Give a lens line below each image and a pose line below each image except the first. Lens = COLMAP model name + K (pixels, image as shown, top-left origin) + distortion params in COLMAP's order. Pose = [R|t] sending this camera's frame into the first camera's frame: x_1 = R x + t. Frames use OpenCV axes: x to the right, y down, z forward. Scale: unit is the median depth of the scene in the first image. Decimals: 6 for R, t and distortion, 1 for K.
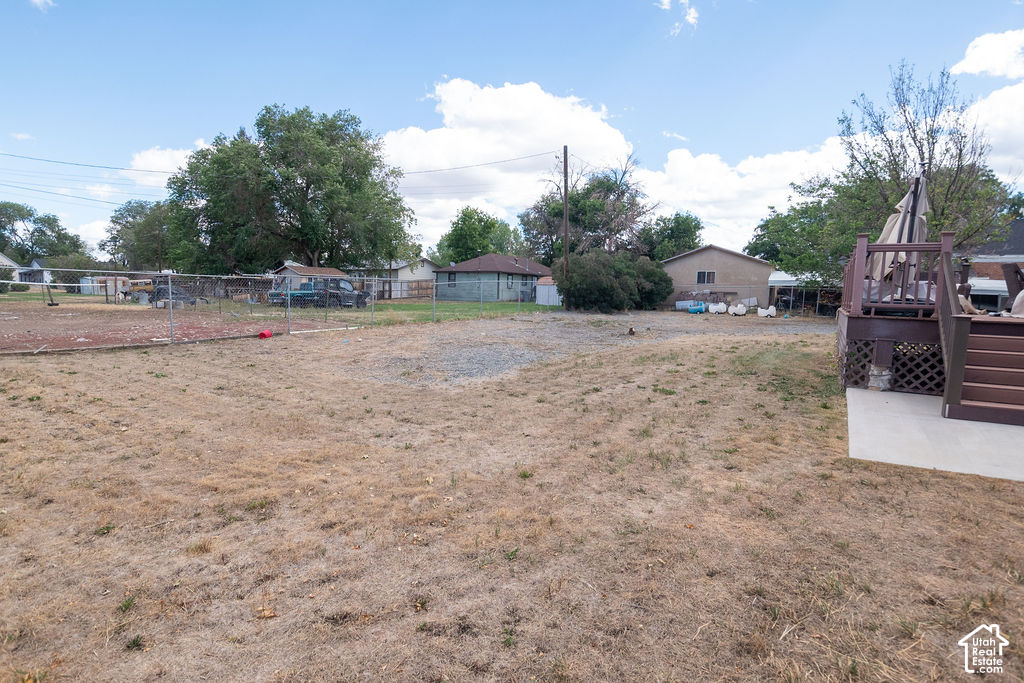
lens RADIAL K [[495.3, 0, 528.5], [0, 495.3, 341.3], [0, 0, 1]] dist [-0.023269, 0.004364]
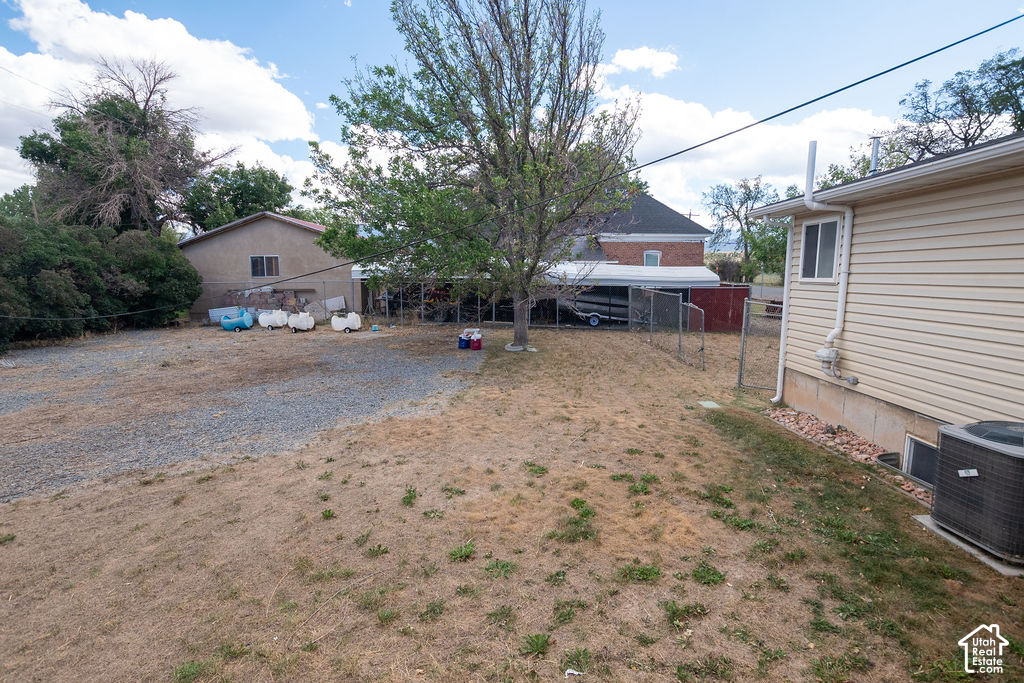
lens RADIAL K [[495.3, 0, 516.0], [0, 495.3, 345.2], [0, 0, 1]] dist [-0.023269, 0.004364]
pose [[0.845580, -0.103887, 0.523644, 0.810224], [0.077103, 0.994364, 0.072770, -0.143735], [-0.528252, -0.021158, 0.848824, 0.866048]]
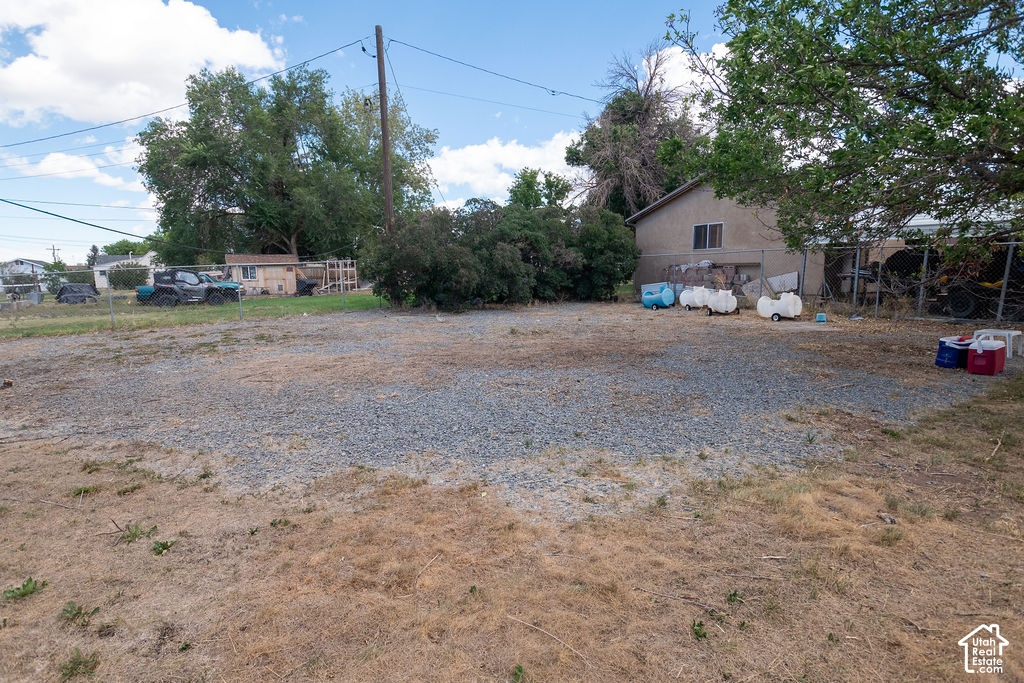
lens RADIAL K [[495.3, 0, 513.9], [0, 495.3, 343.0], [0, 0, 1]] dist [-0.023269, 0.004364]
pose [[0.903774, 0.023967, -0.427338, 1.104975], [-0.005774, 0.999023, 0.043817, -0.108327], [0.427971, -0.037133, 0.903030, 1.227488]]
